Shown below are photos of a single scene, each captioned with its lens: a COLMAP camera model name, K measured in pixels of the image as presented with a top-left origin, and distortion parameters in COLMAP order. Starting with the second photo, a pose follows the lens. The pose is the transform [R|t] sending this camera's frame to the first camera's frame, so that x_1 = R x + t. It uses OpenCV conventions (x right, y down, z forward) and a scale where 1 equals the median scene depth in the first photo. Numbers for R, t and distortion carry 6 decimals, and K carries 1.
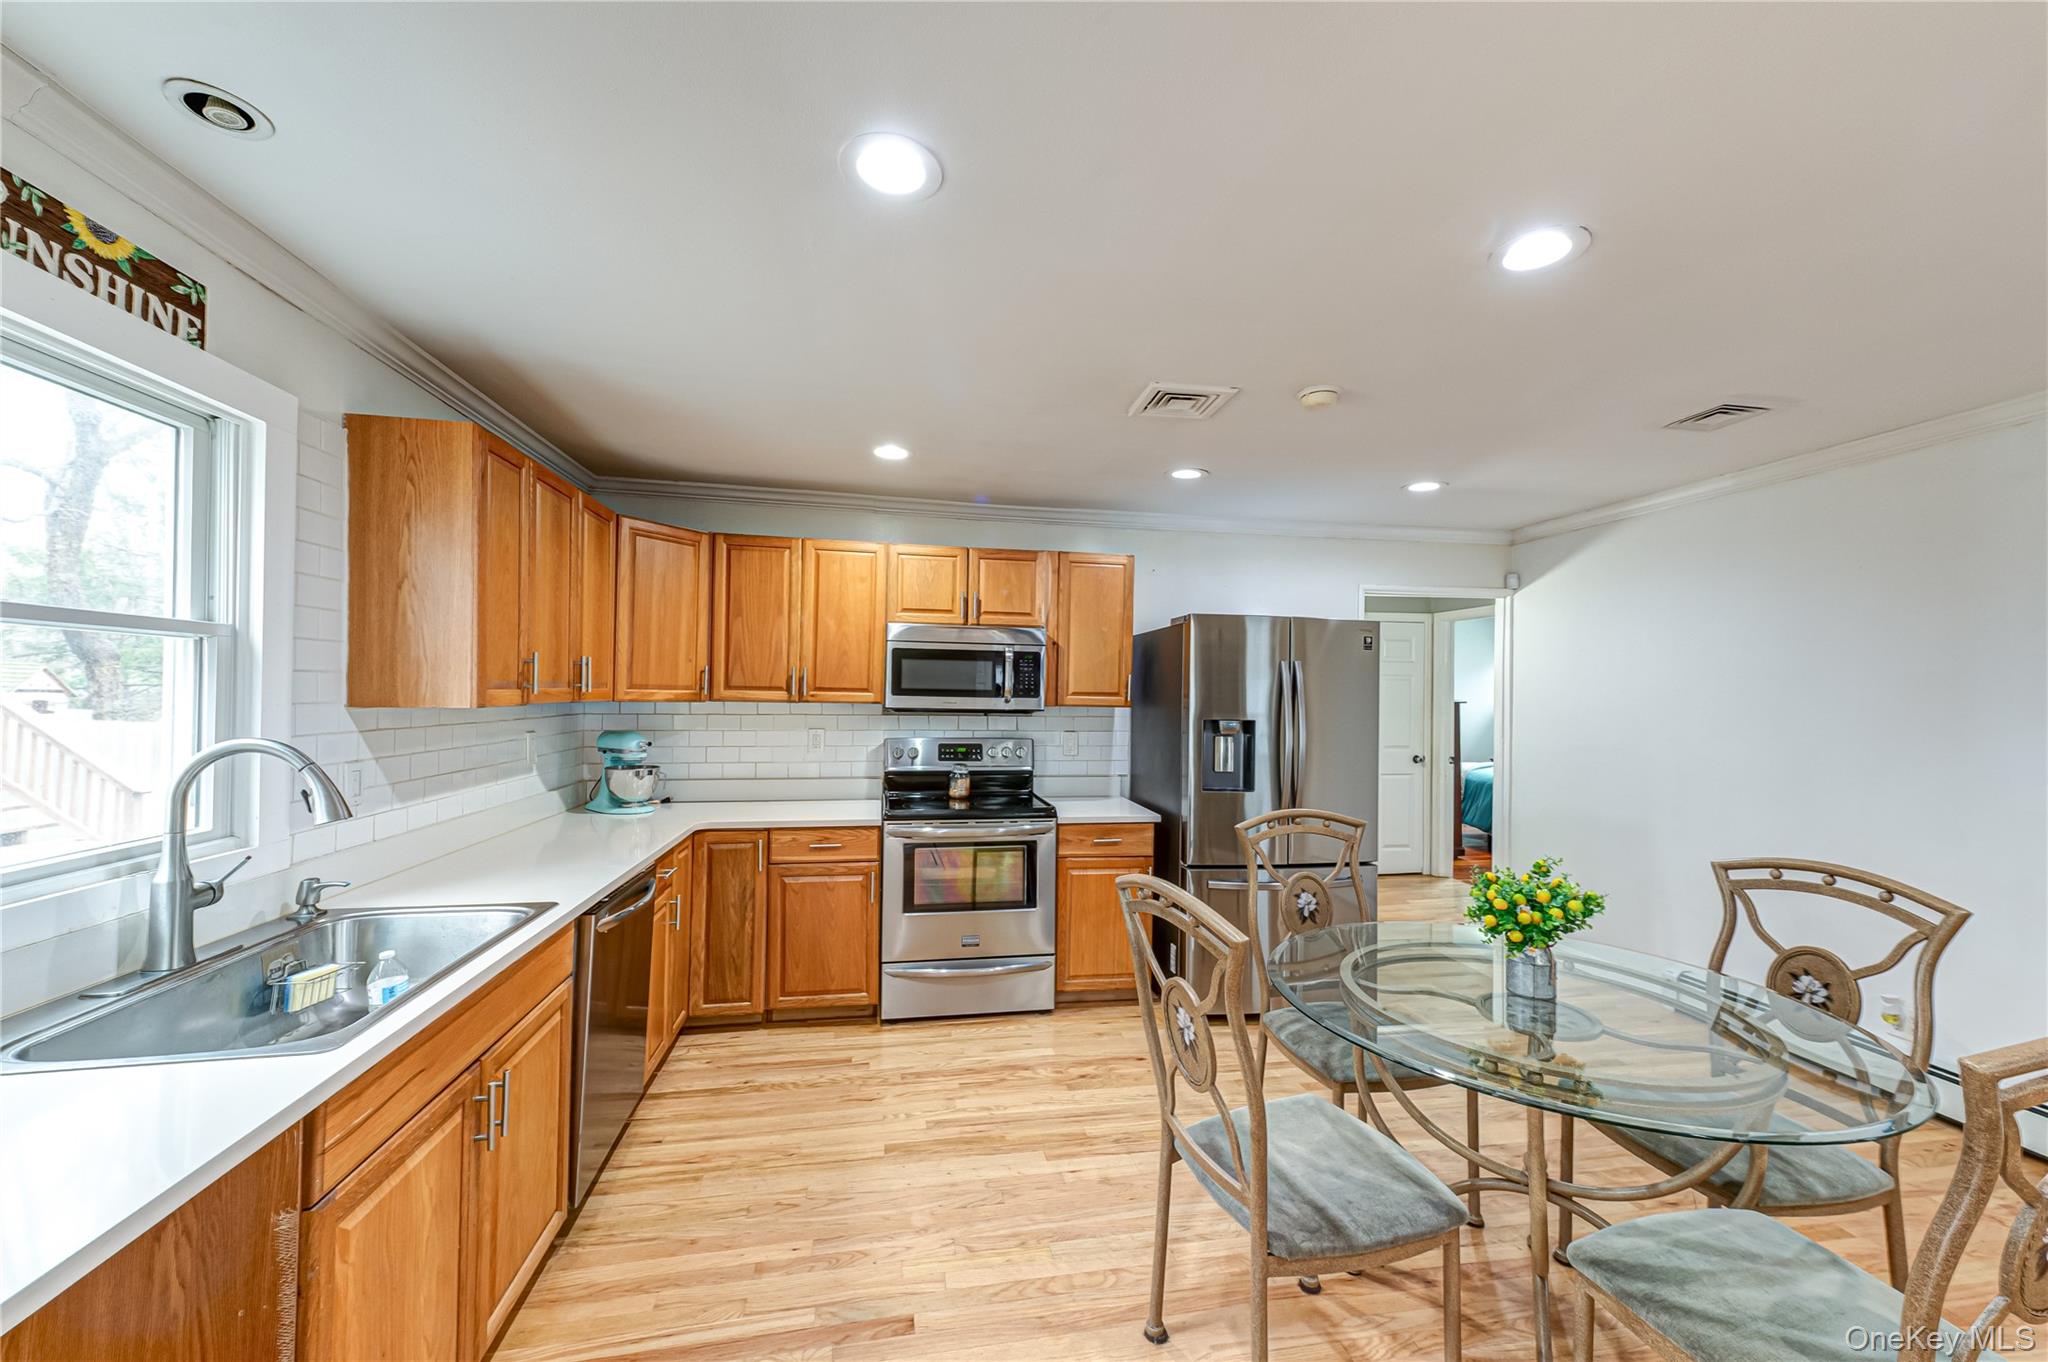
lens RADIAL K [[780.6, 0, 1021.7], [0, 780.6, 681.8], [0, 0, 1]] dist [-0.001856, -0.000301]
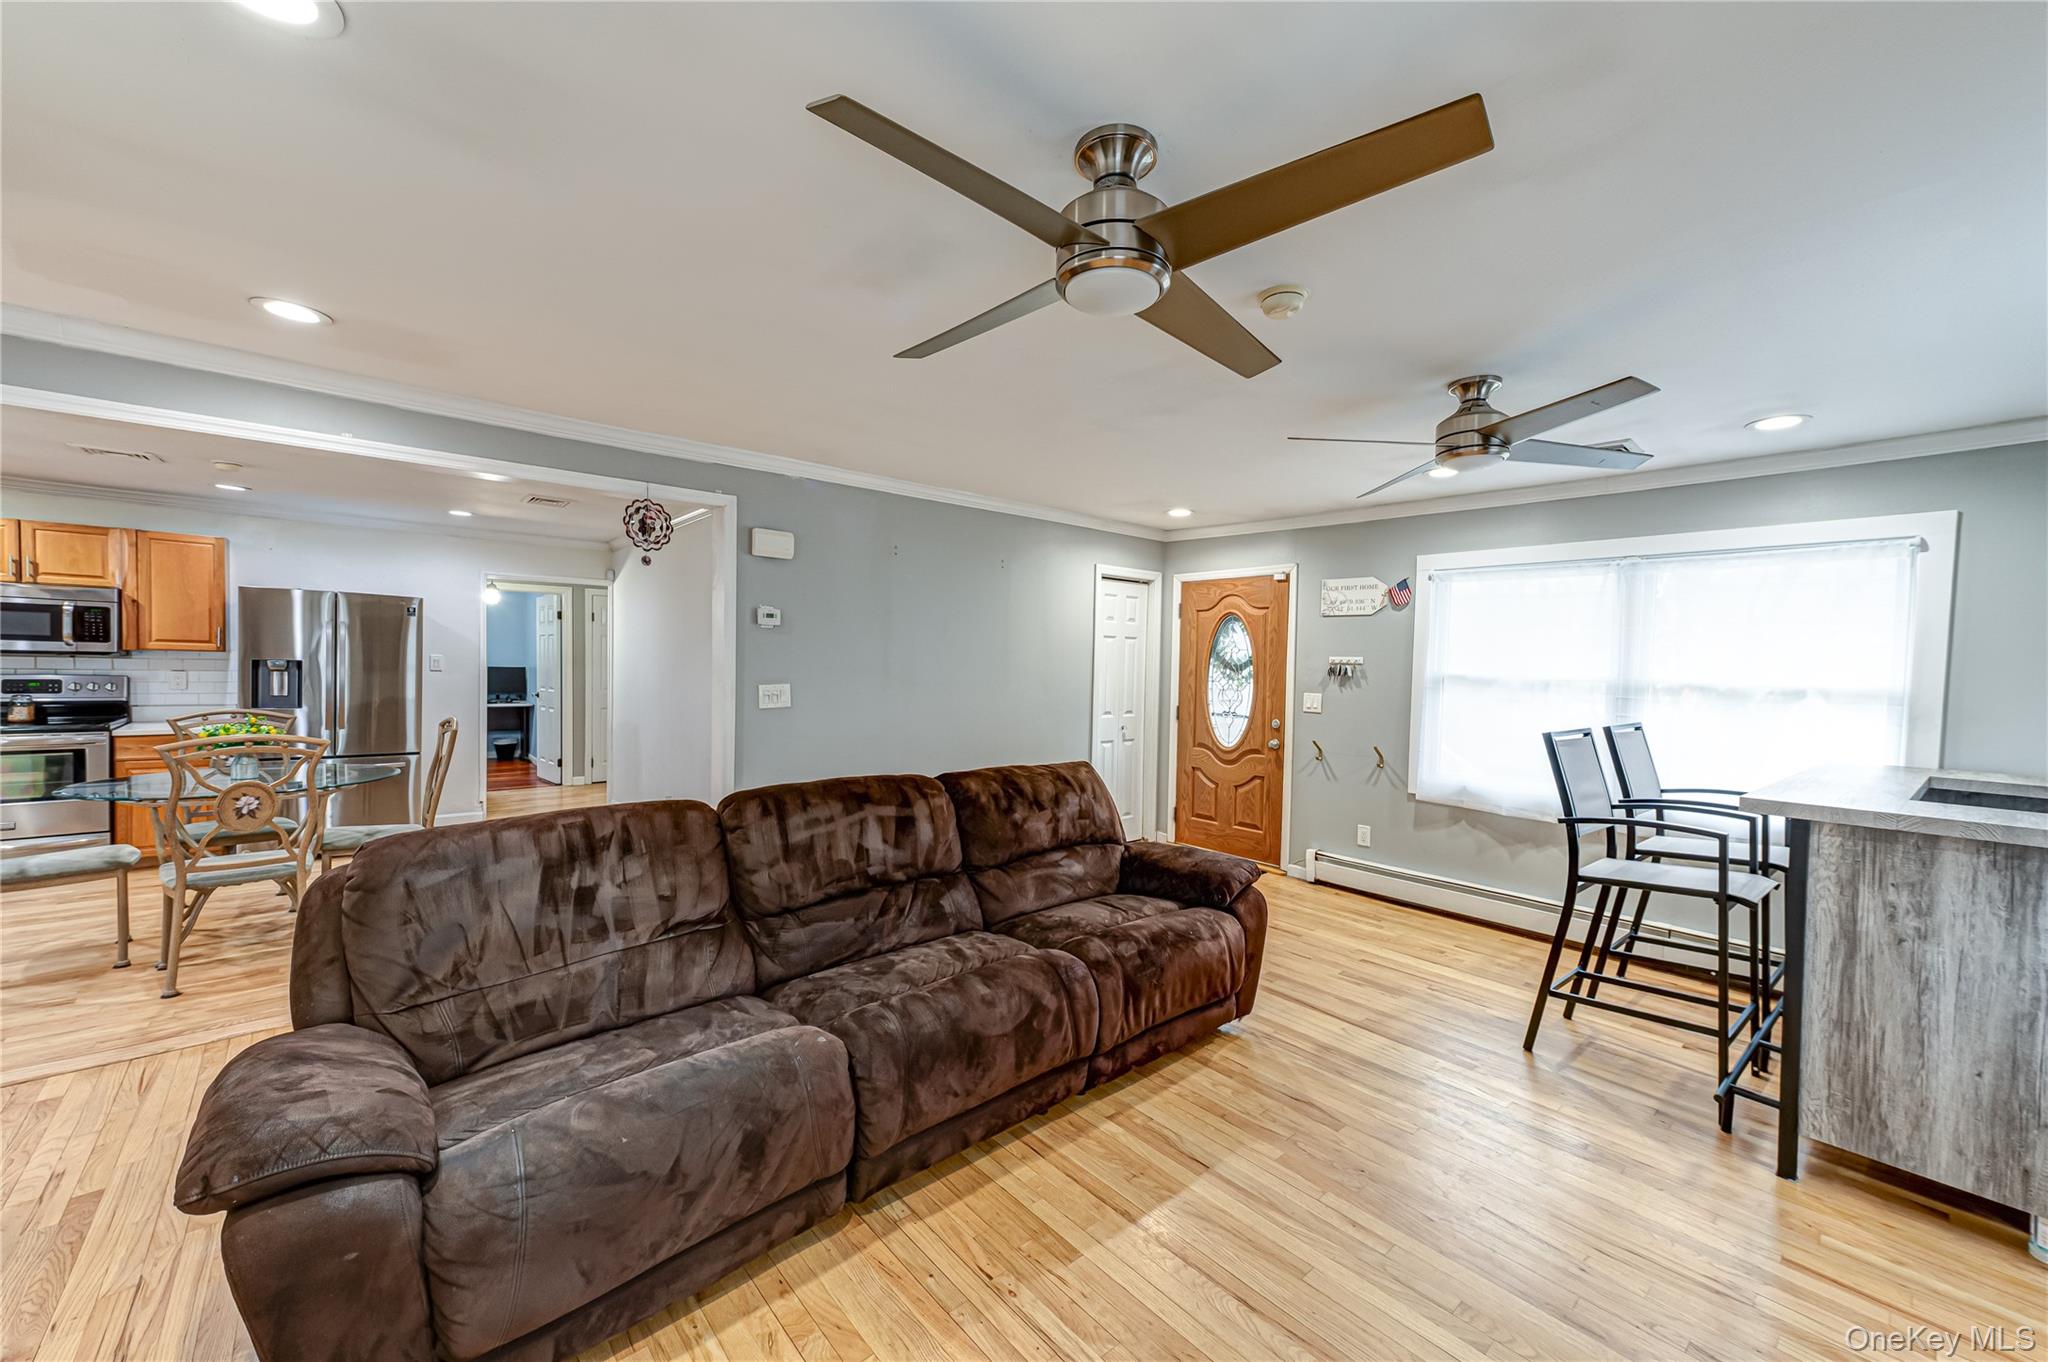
lens RADIAL K [[780.6, 0, 1028.5], [0, 780.6, 683.8], [0, 0, 1]] dist [-0.001856, -0.000301]
pose [[0.851412, -0.009500, 0.524412, 0.668510], [-0.015698, 0.998927, 0.043582, 0.008898], [-0.524263, -0.045338, 0.850349, -0.930662]]
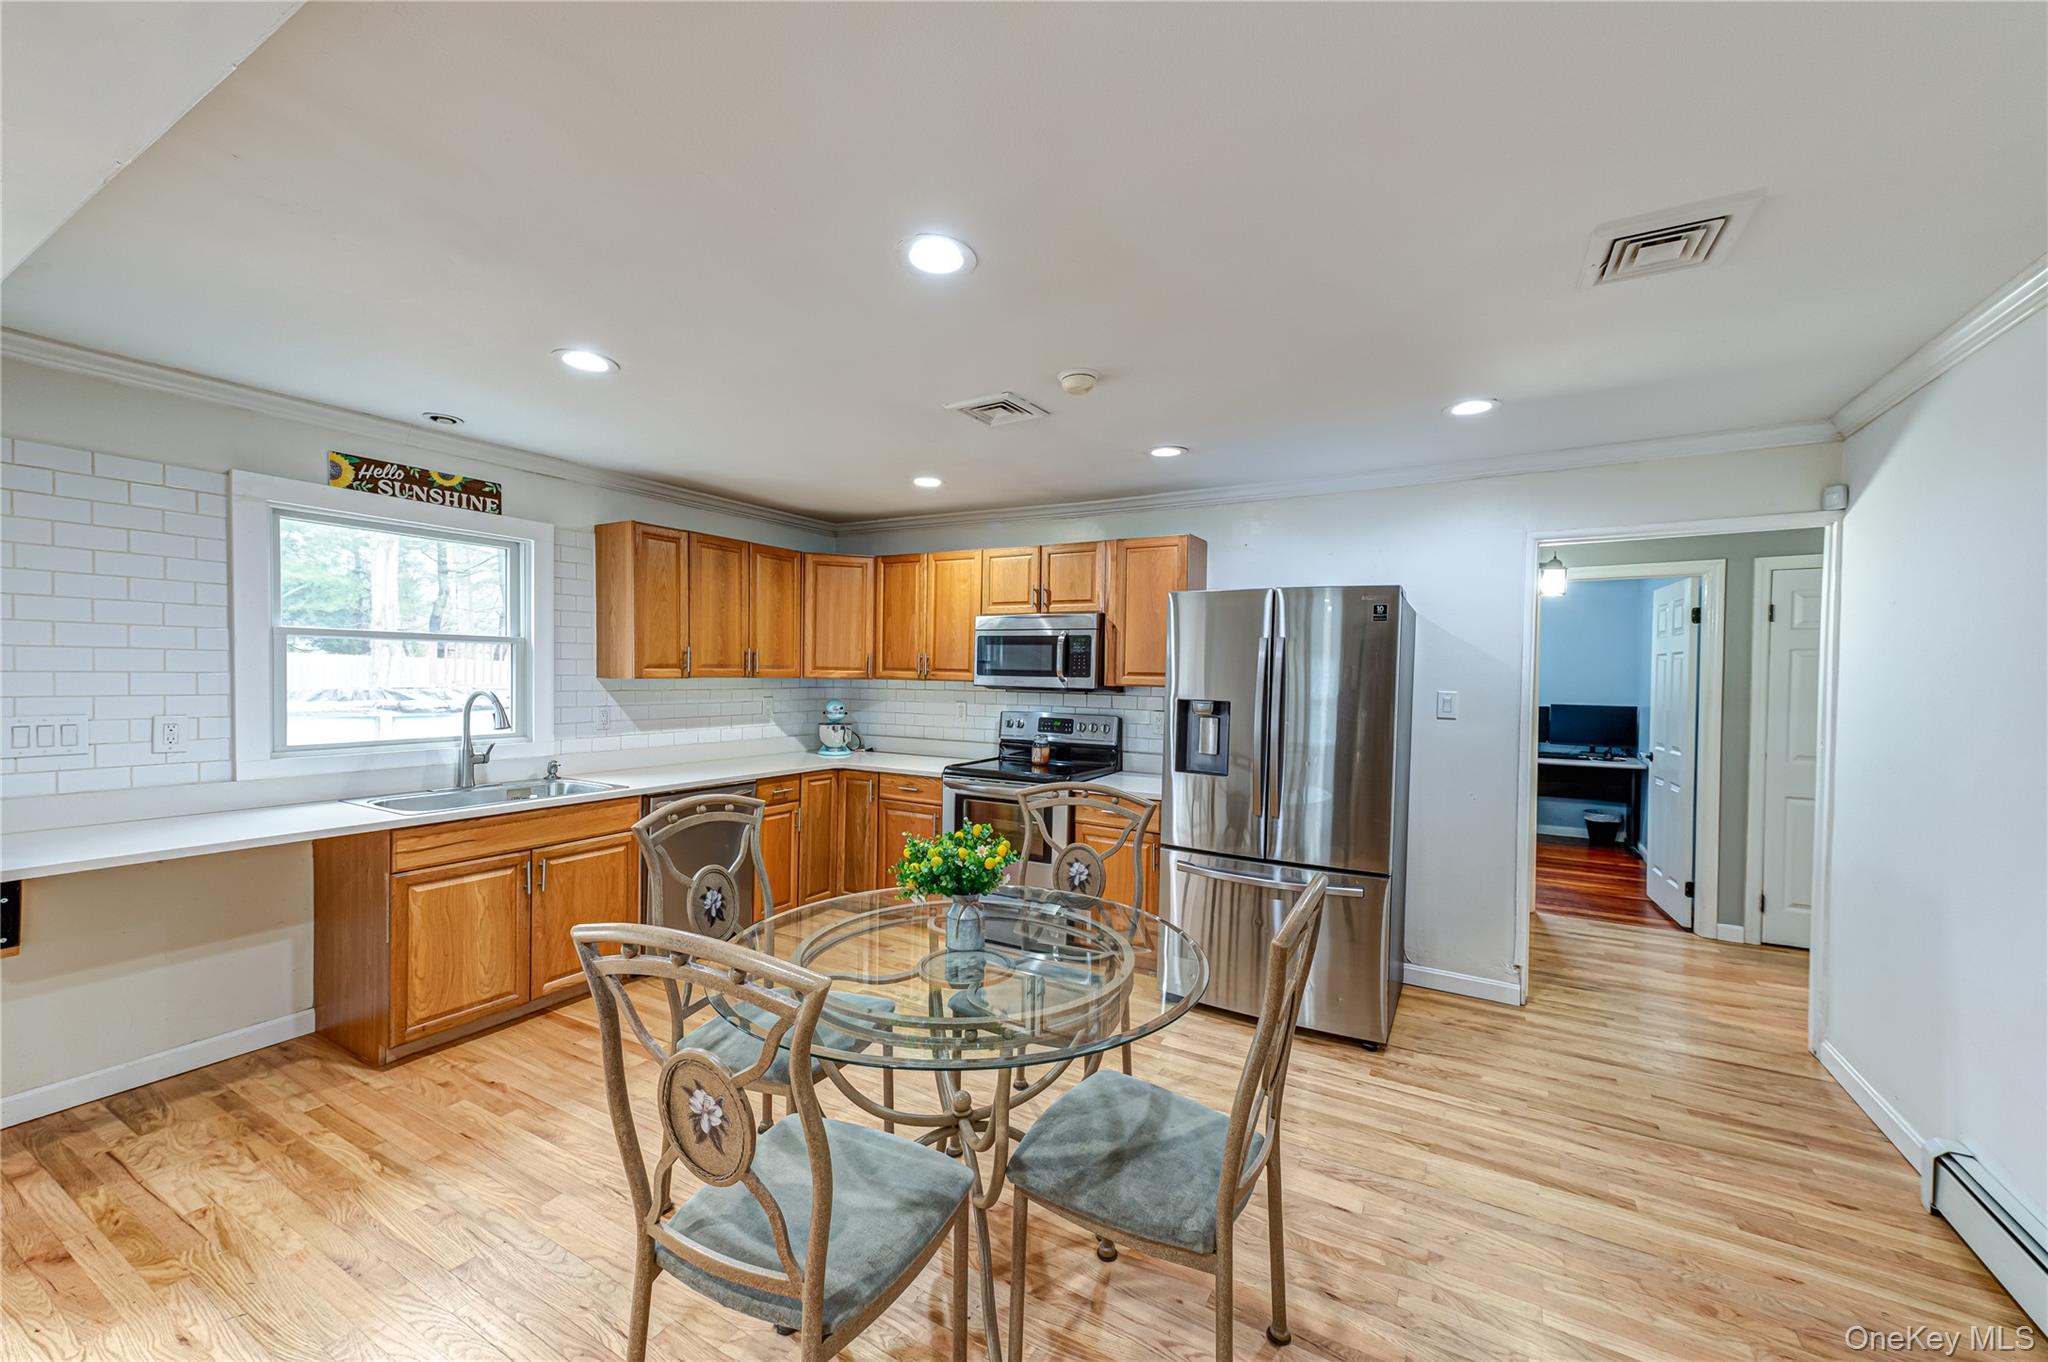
lens RADIAL K [[780.6, 0, 1038.0], [0, 780.6, 683.1], [0, 0, 1]] dist [-0.001856, -0.000301]
pose [[0.768779, 0.007034, -0.639476, 0.688073], [0.005165, 0.999839, 0.017207, 0.009882], [0.639494, -0.016531, 0.768618, 0.122422]]
